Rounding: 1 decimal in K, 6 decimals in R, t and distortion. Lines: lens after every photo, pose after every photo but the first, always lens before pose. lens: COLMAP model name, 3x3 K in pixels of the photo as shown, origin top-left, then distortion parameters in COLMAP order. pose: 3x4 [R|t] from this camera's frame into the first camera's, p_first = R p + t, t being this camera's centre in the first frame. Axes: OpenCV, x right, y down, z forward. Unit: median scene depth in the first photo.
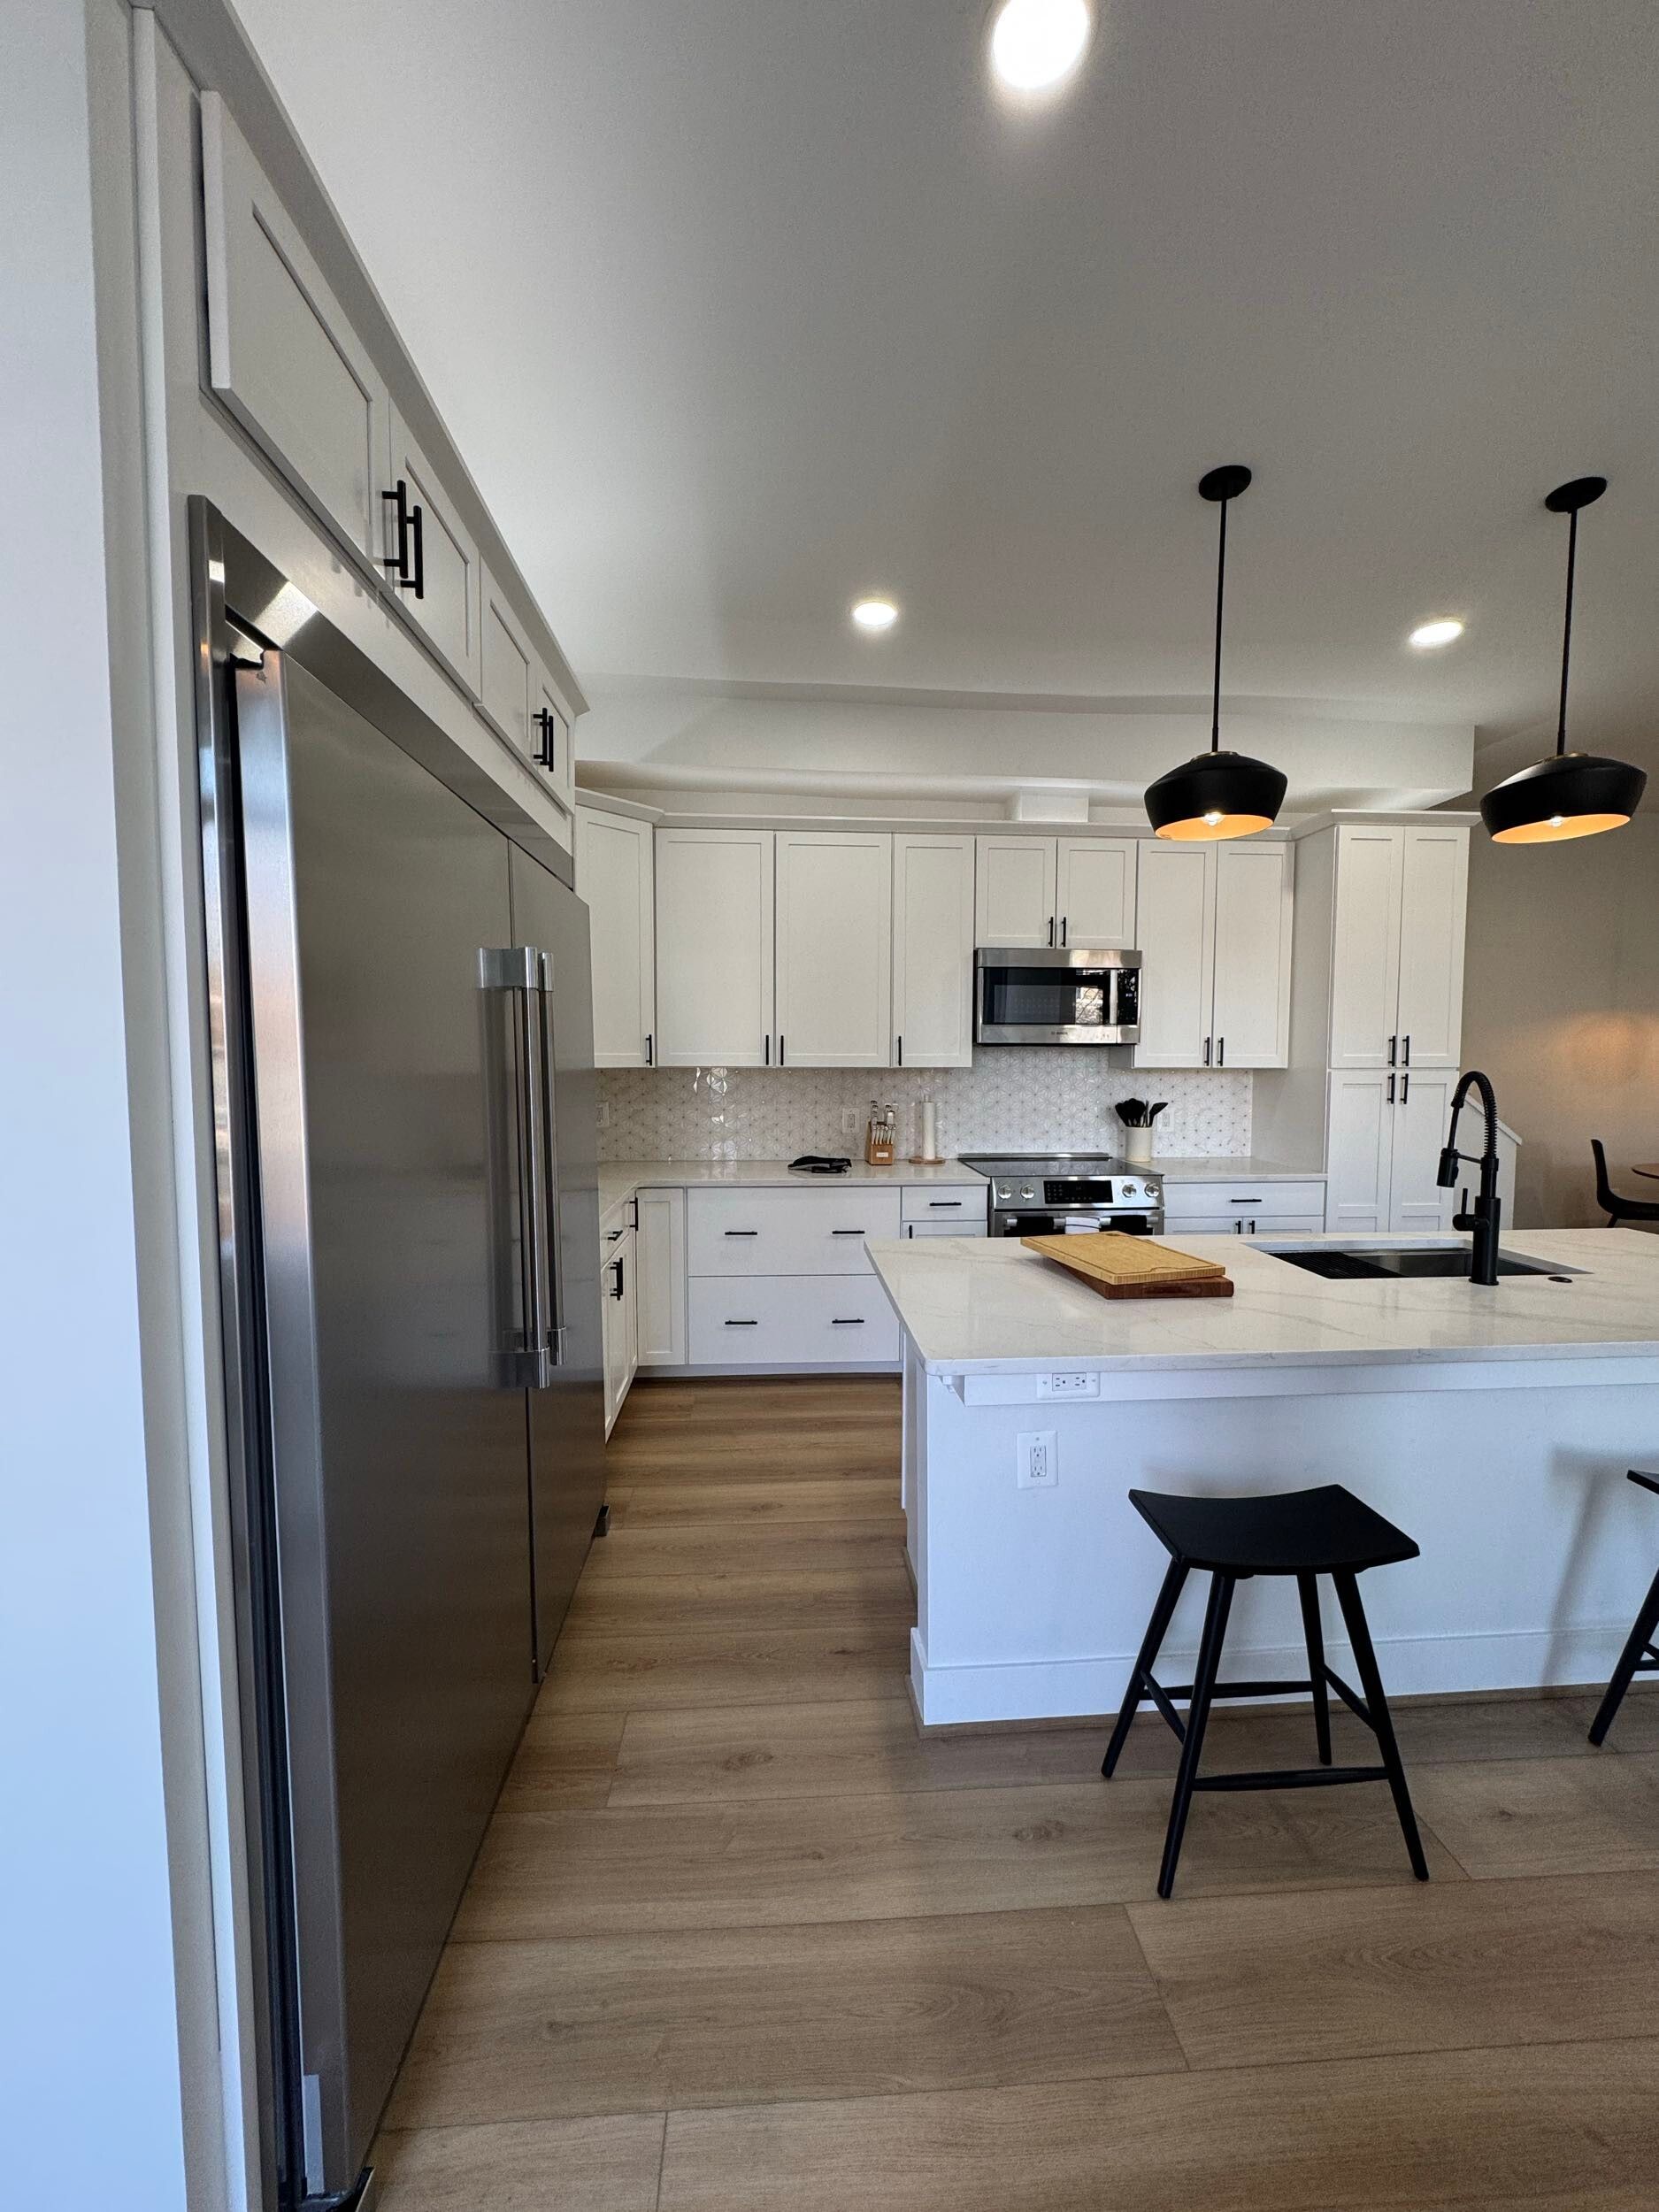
lens RADIAL K [[878.3, 0, 833.0], [0, 878.3, 1107.1], [0, 0, 1]] dist [-0.000111, 0.000426]
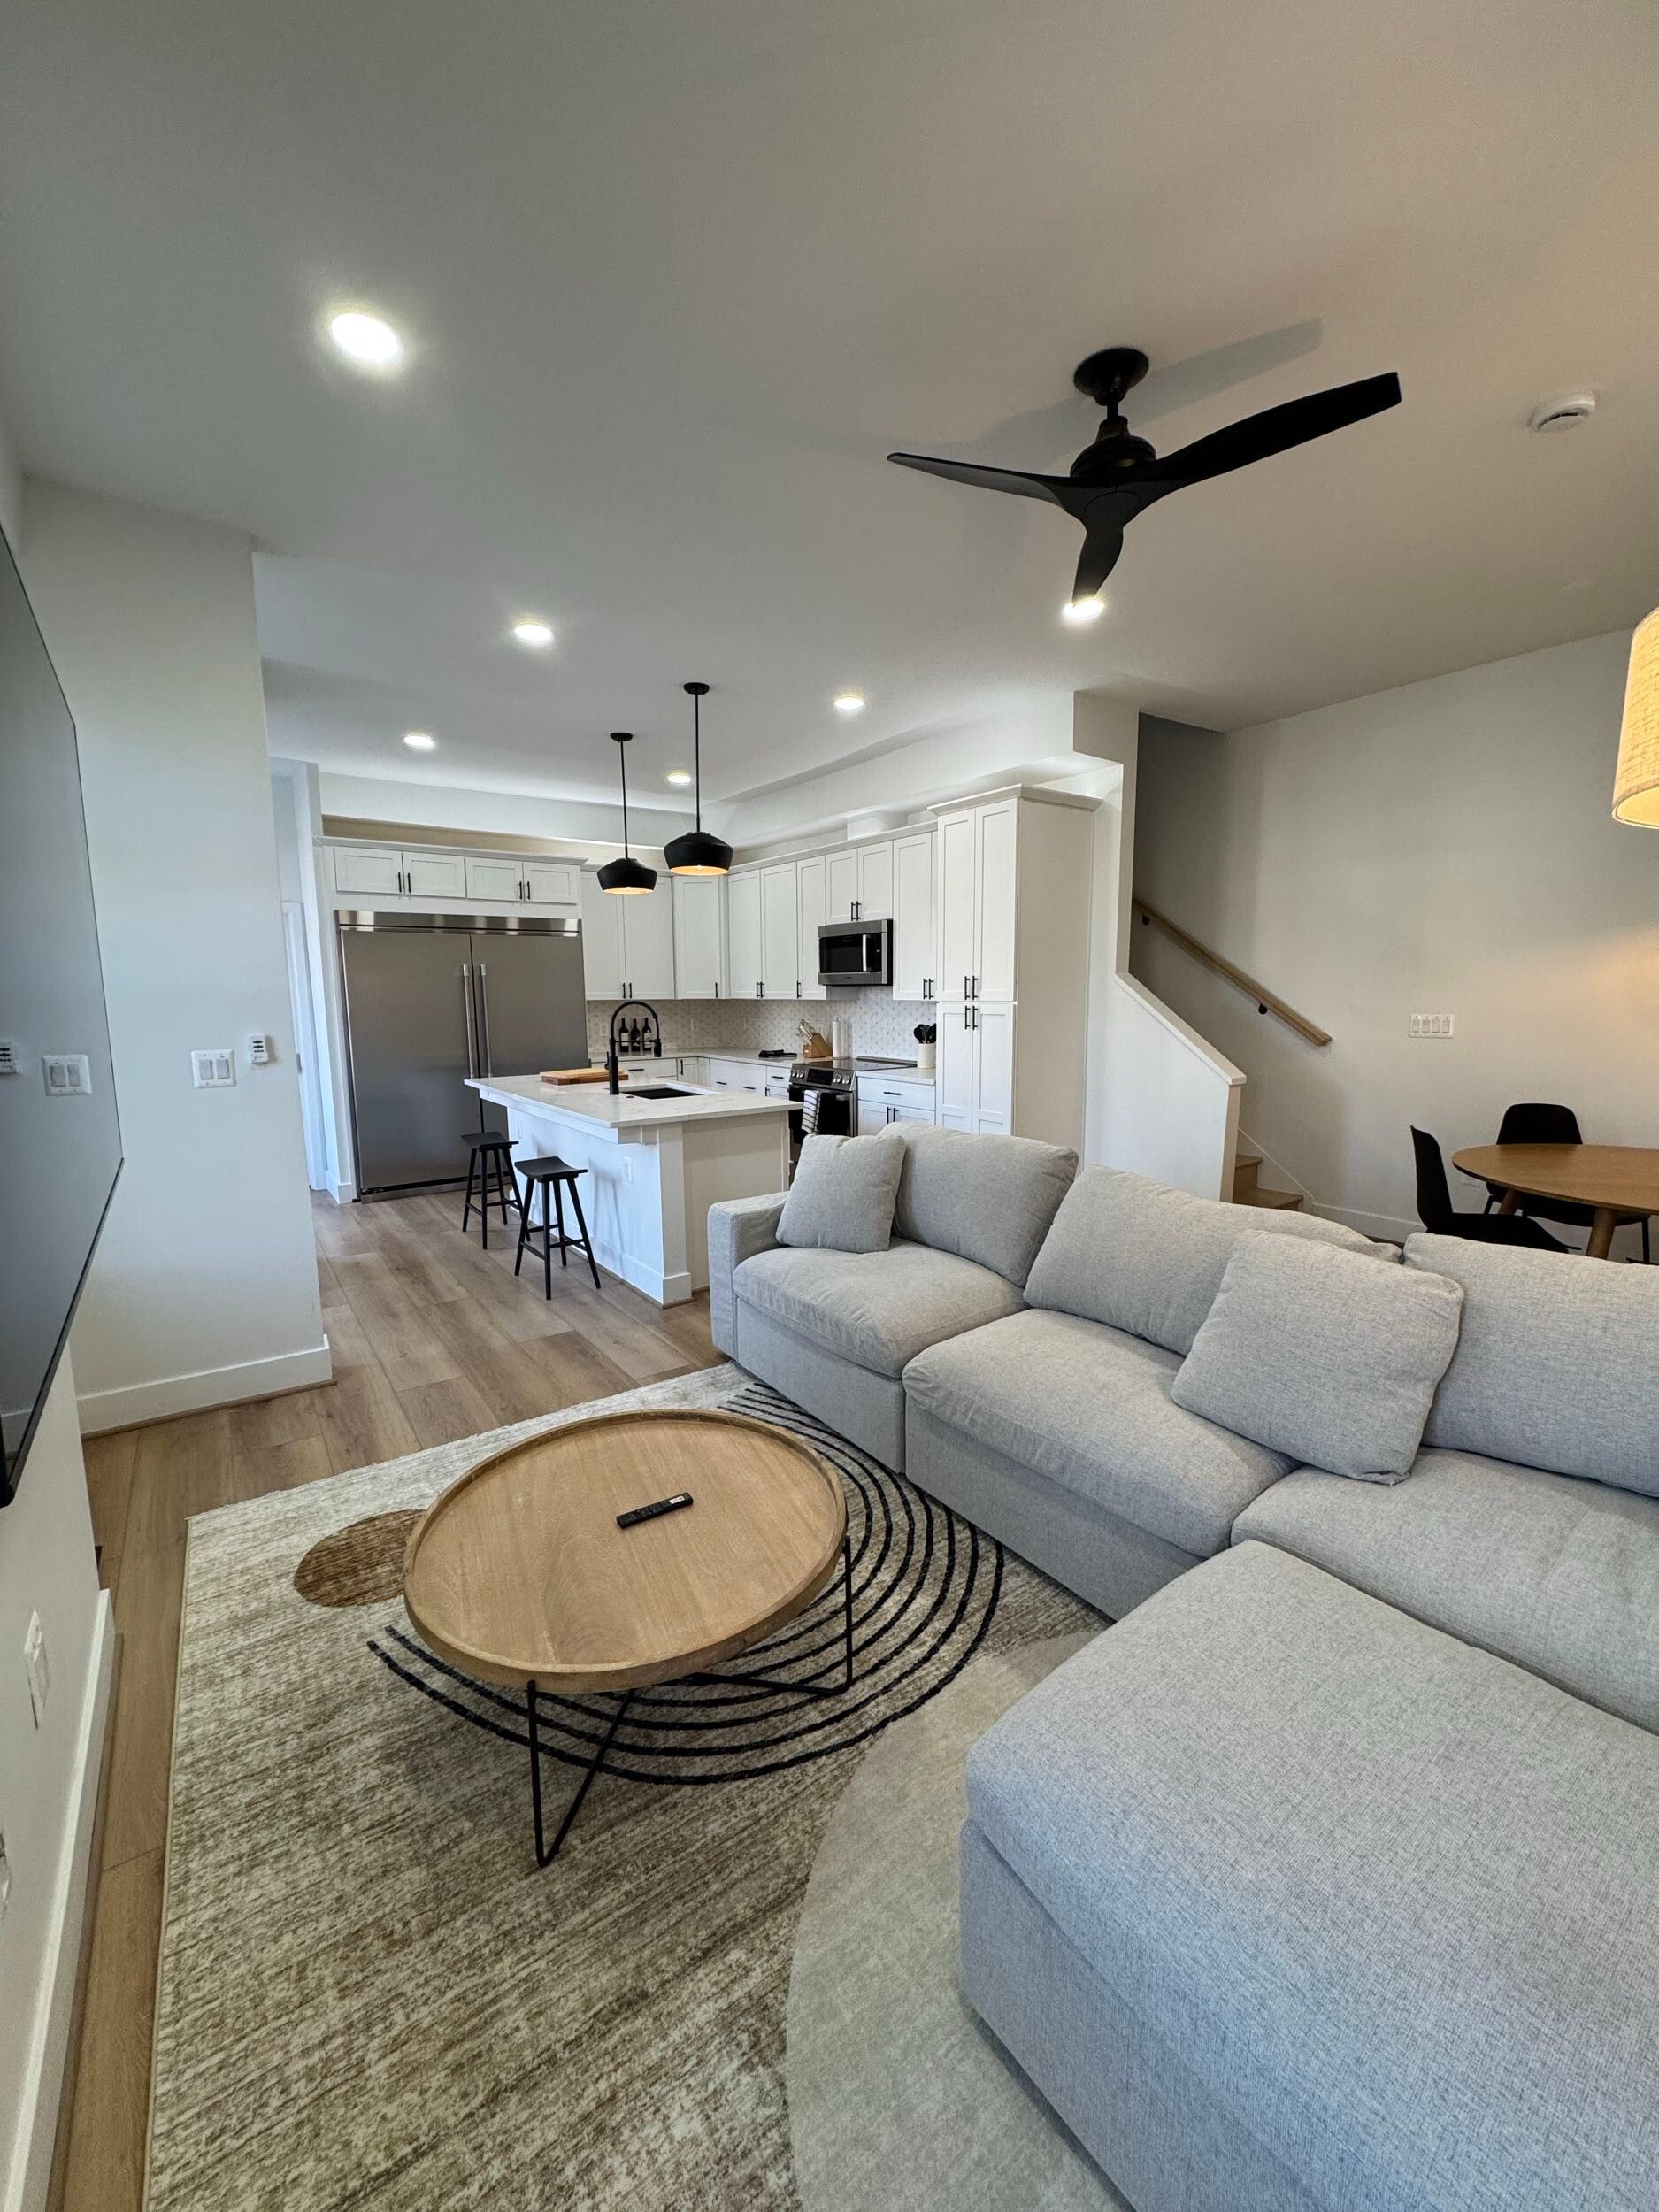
lens RADIAL K [[878.3, 0, 833.0], [0, 878.3, 1107.1], [0, 0, 1]] dist [-0.000111, 0.000426]
pose [[0.527685, 0.106633, -0.842720, 1.618122], [-0.043937, 0.994188, 0.098287, -0.008201], [0.848303, -0.014838, 0.529303, 0.152946]]
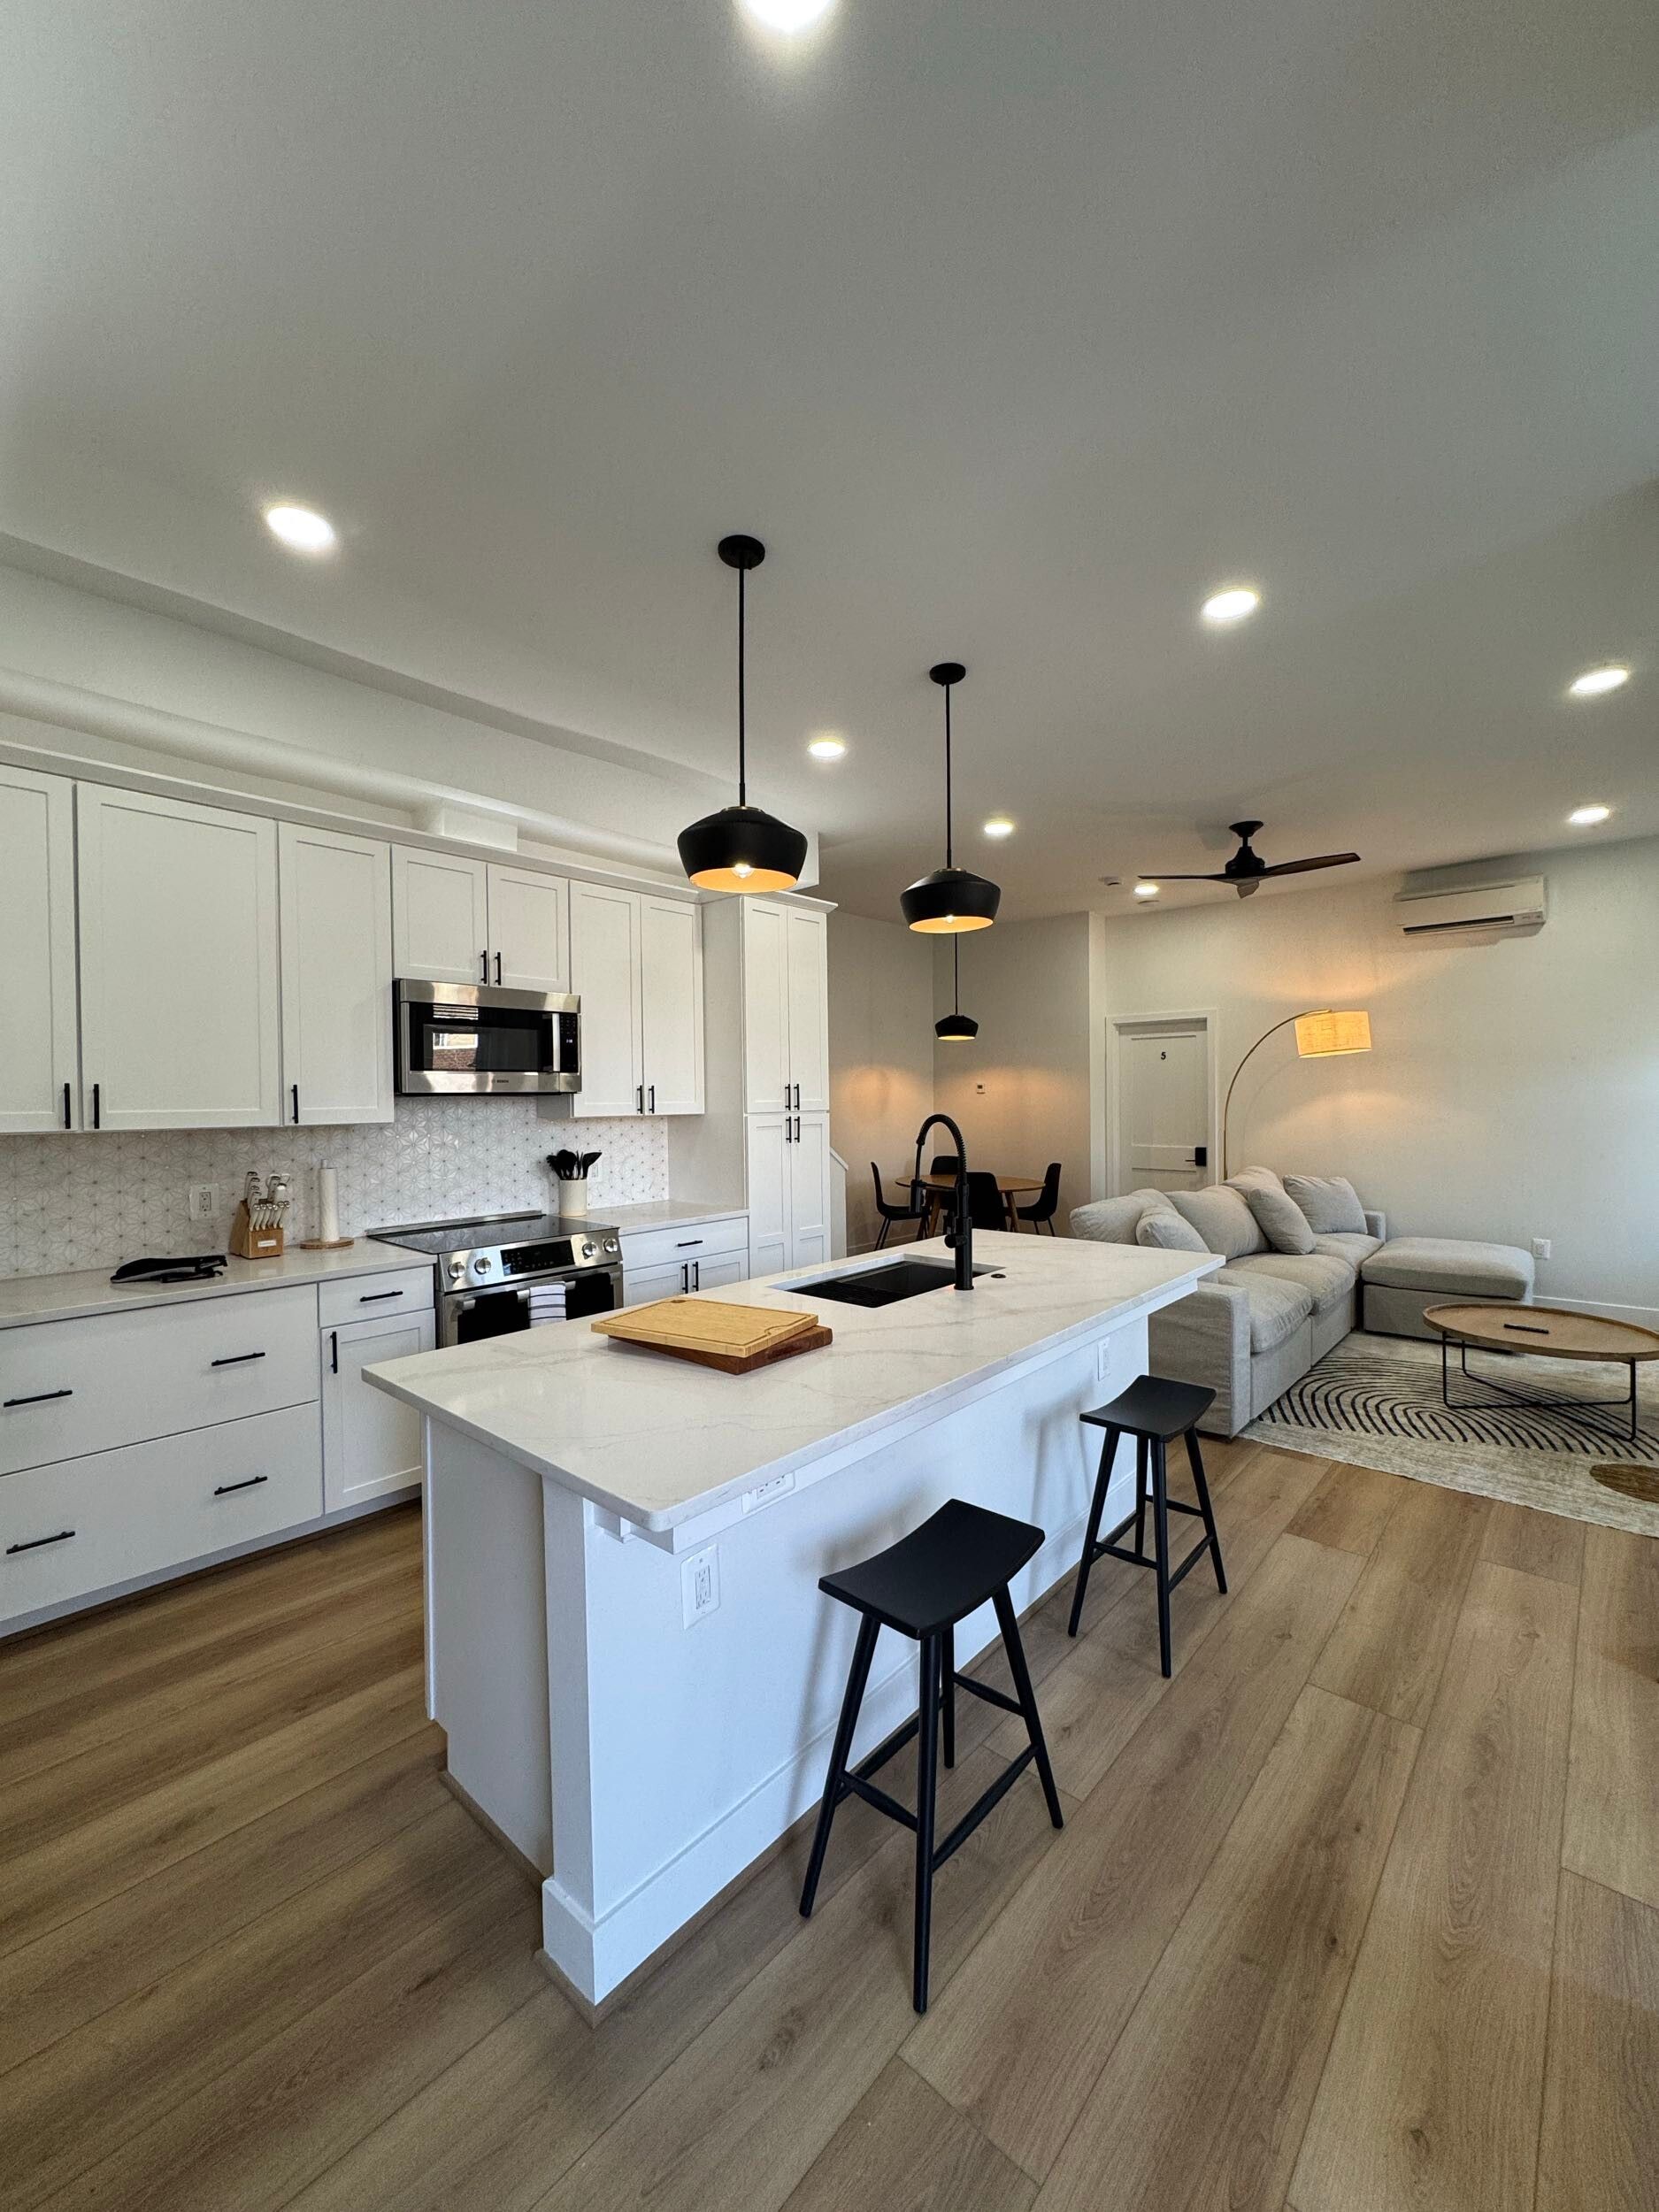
lens RADIAL K [[878.3, 0, 833.0], [0, 878.3, 1107.1], [0, 0, 1]] dist [-0.000111, 0.000426]
pose [[0.715243, -0.019169, 0.698613, -0.125759], [0.055810, 0.997998, -0.029756, -0.012925], [-0.696644, 0.060272, 0.714881, 0.134683]]
